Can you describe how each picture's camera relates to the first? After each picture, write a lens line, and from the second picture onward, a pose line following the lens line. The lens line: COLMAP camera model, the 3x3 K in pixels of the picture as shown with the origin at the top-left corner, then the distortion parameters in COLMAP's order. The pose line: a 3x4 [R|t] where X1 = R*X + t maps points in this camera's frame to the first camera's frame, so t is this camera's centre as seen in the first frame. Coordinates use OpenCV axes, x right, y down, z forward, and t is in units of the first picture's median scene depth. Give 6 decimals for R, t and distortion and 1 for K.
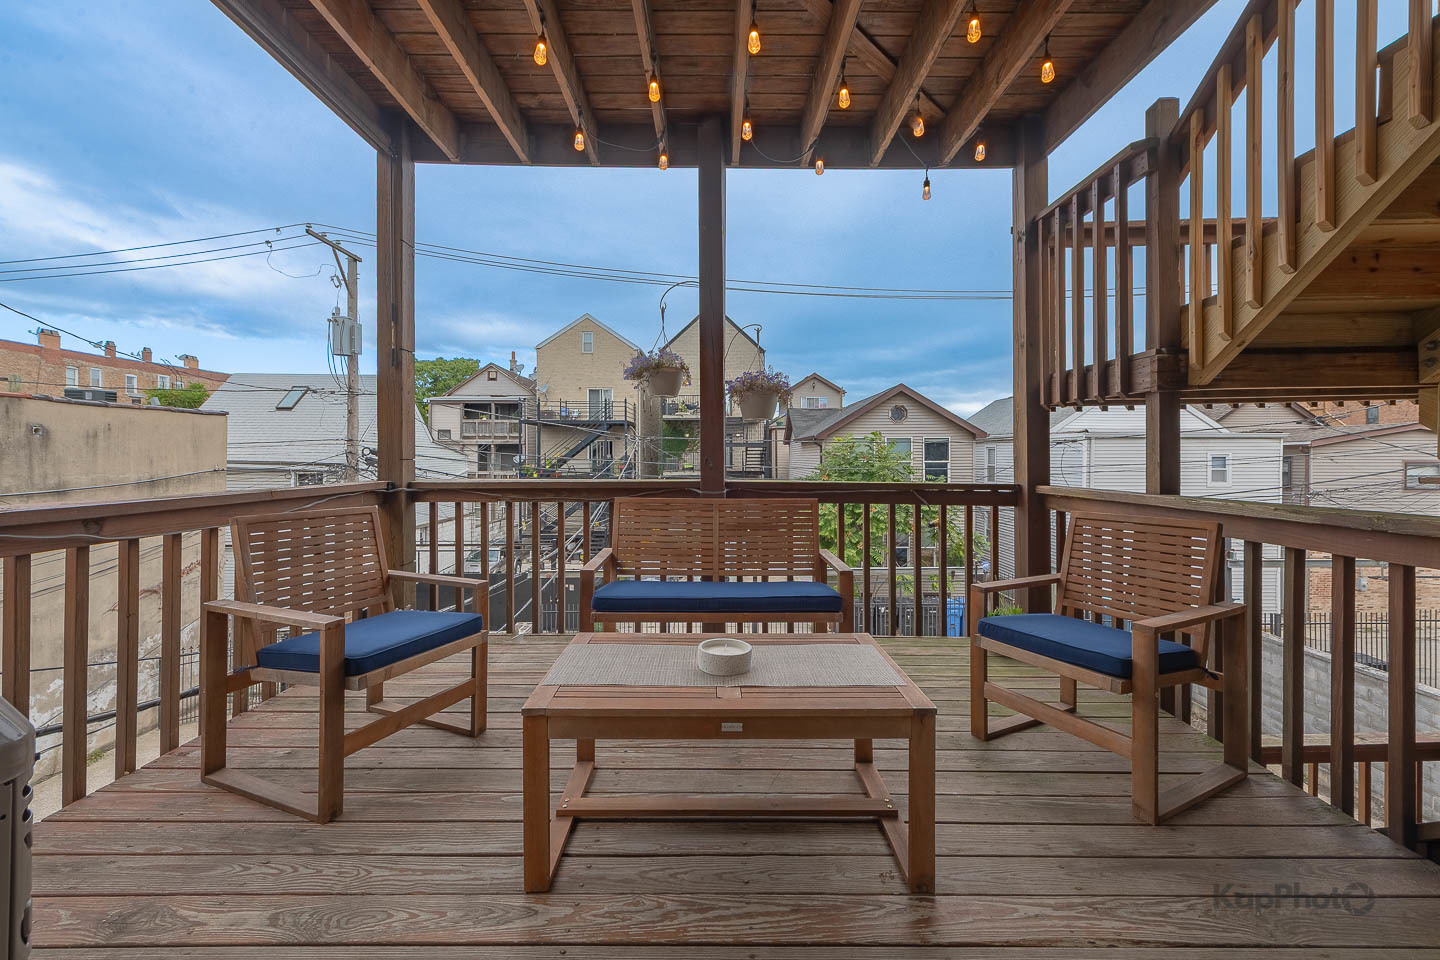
lens RADIAL K [[597.2, 0, 716.5], [0, 597.2, 459.0], [0, 0, 1]] dist [0.016017, -0.005419]
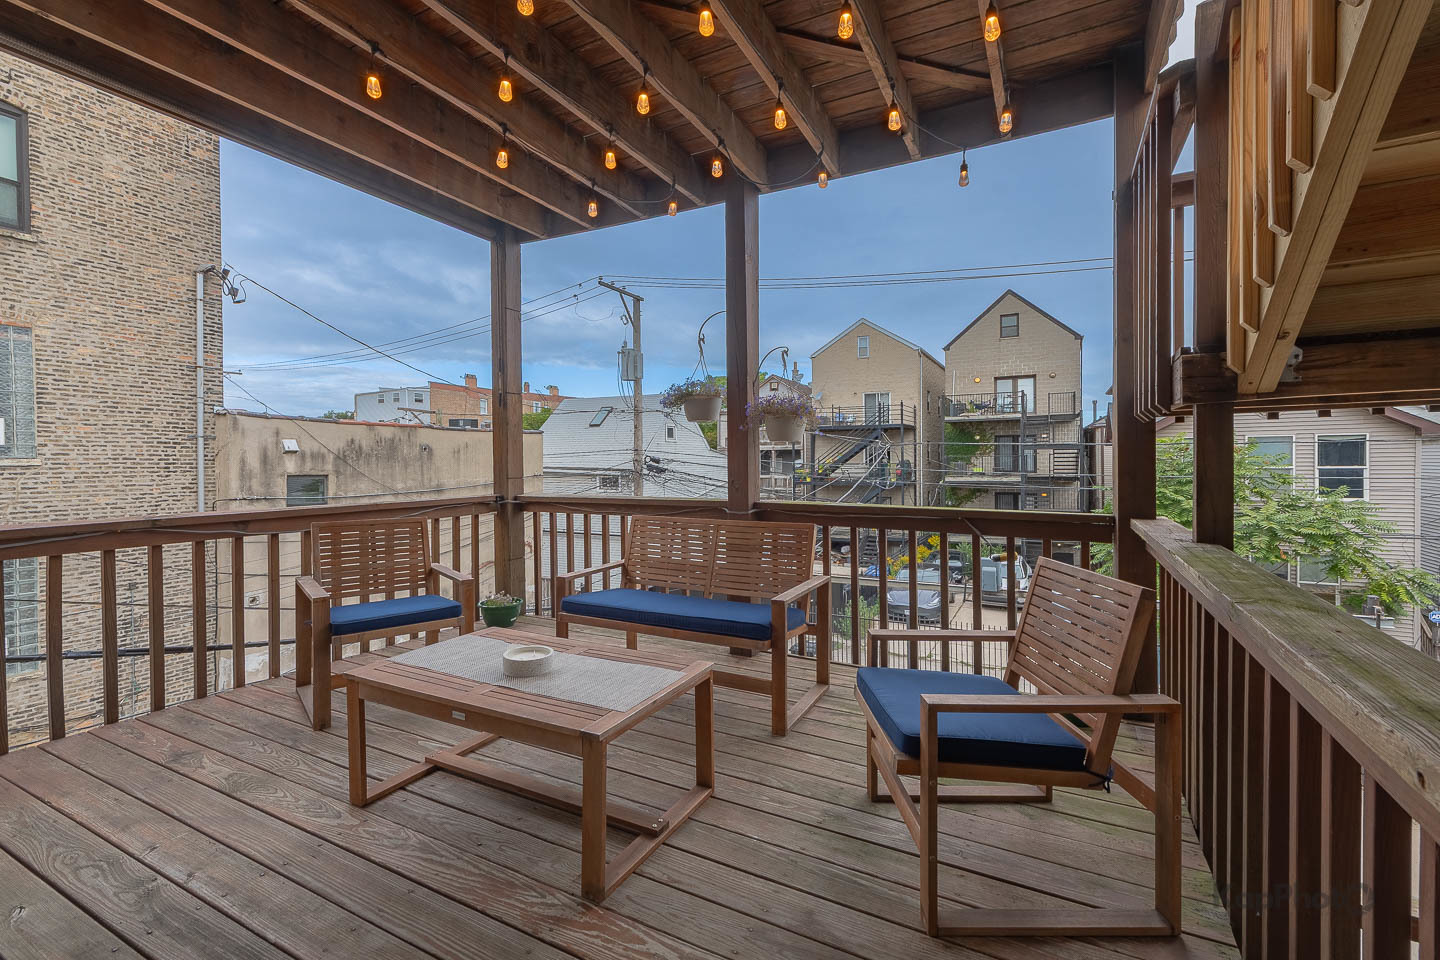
lens RADIAL K [[597.2, 0, 731.9], [0, 597.2, 471.0], [0, 0, 1]] dist [0.016017, -0.005419]
pose [[0.890904, 0.007142, -0.454135, 0.194400], [-0.000190, 0.999882, 0.015352, -0.013852], [0.454191, -0.013590, 0.890801, 0.028153]]
